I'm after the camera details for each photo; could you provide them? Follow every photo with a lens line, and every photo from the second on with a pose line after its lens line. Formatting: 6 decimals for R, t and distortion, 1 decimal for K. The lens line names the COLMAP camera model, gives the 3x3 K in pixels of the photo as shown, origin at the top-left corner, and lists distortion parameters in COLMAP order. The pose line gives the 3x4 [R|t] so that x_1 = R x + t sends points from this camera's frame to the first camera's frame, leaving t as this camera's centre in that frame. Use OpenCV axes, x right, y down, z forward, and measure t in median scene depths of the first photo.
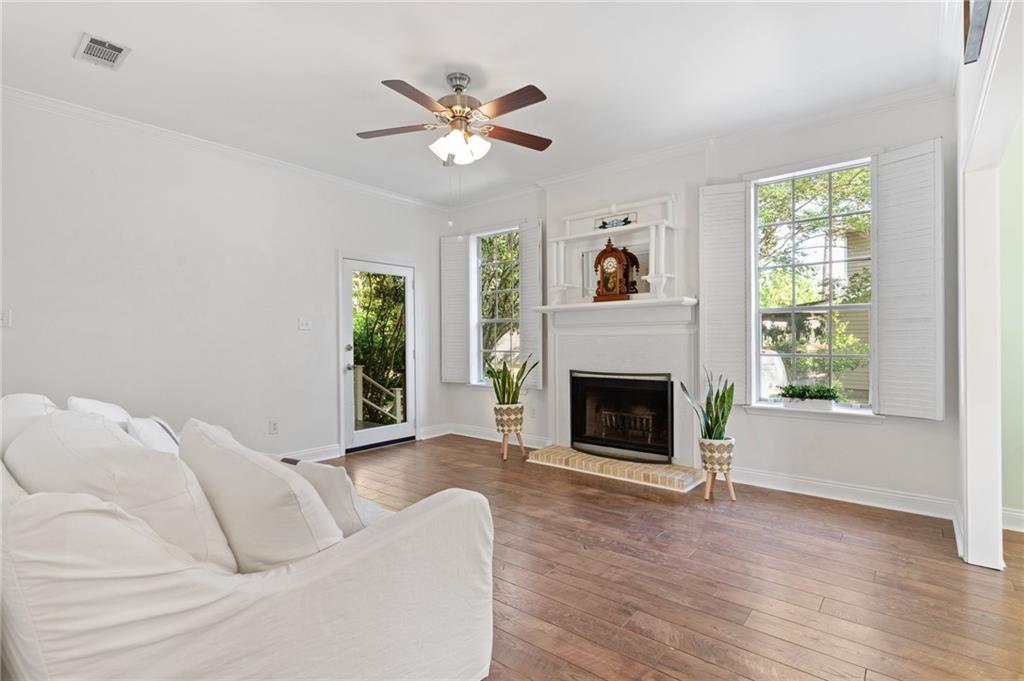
lens RADIAL K [[489.8, 0, 514.2], [0, 489.8, 342.4], [0, 0, 1]] dist [-0.002976, 0.000456]
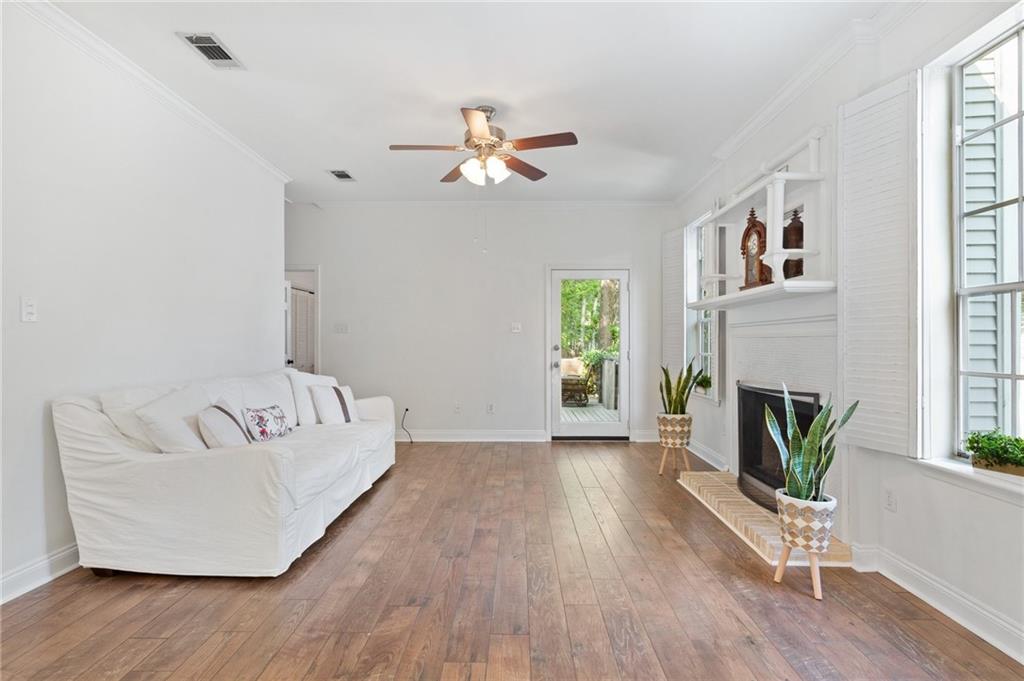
lens RADIAL K [[489.8, 0, 512.4], [0, 489.8, 339.7], [0, 0, 1]] dist [-0.002976, 0.000456]
pose [[0.624632, 0.002868, -0.780914, 0.504087], [-0.006154, 0.999980, -0.001249, -0.006129], [0.780895, 0.005586, 0.624637, 0.214953]]
